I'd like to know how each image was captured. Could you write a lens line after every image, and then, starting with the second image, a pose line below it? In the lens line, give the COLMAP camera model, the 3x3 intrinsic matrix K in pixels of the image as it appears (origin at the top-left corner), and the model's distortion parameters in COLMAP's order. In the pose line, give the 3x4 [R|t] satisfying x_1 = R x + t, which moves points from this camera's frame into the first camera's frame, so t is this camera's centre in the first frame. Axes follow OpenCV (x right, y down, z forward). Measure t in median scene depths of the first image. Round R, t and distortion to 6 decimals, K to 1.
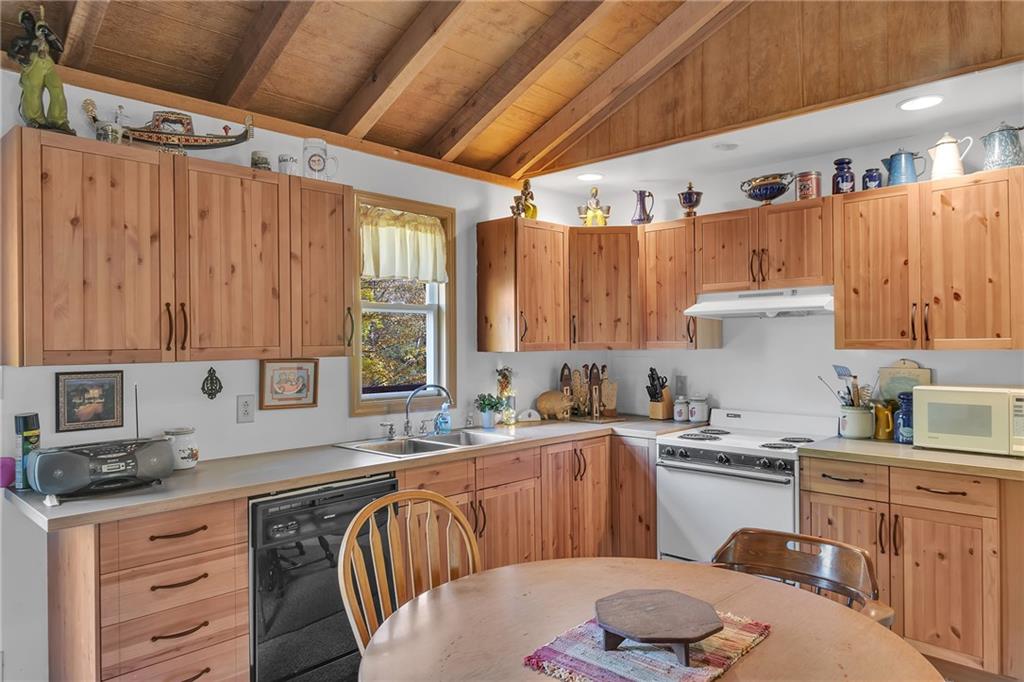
lens RADIAL K [[667.2, 0, 512.0], [0, 667.2, 341.0], [0, 0, 1]] dist [-0.001032, 0.001508]
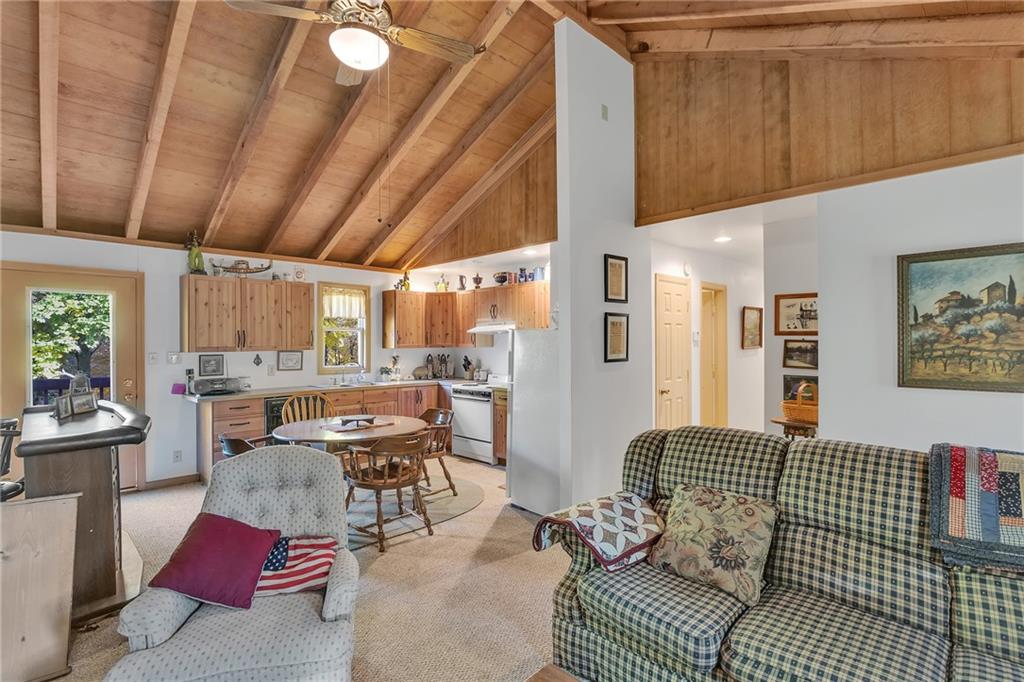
lens RADIAL K [[484.9, 0, 511.0], [0, 484.9, 338.7], [0, 0, 1]] dist [-0.000949, 0.000081]
pose [[0.999759, 0.002579, -0.021821, 0.483285], [-0.002697, 0.999982, -0.005380, -0.010114], [0.021806, 0.005438, 0.999747, -0.727018]]
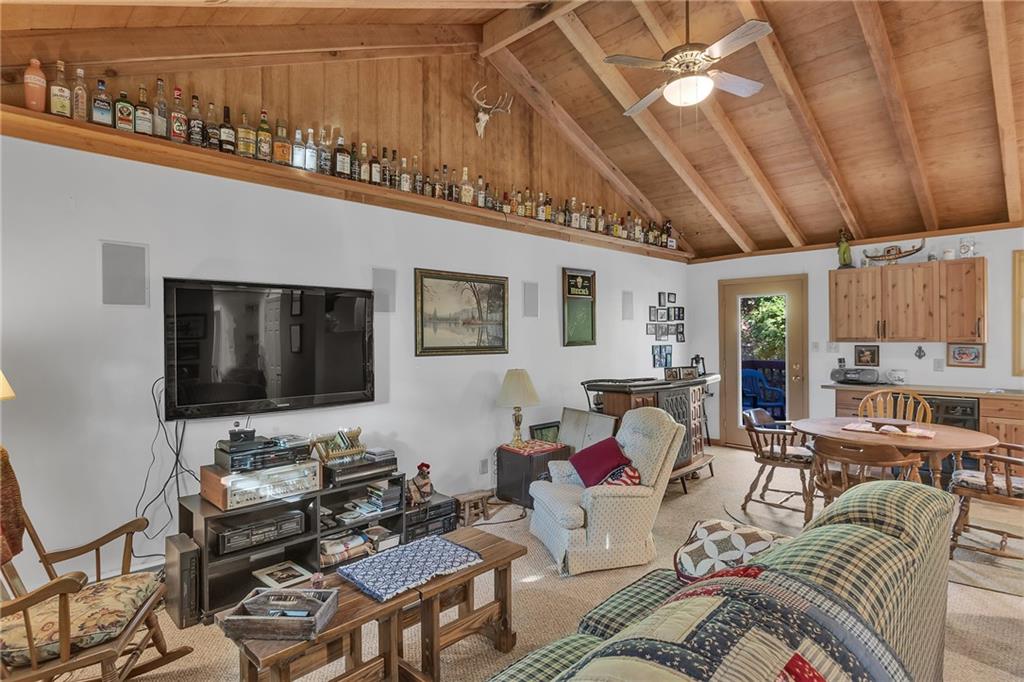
lens RADIAL K [[539.0, 0, 513.1], [0, 539.0, 331.8], [0, 0, 1]] dist [0.001495, 0.000897]
pose [[-0.023012, -0.000511, -0.999735, 1.217107], [0.007106, 0.999975, -0.000675, -0.014723], [0.999710, -0.007119, -0.023008, -0.317905]]
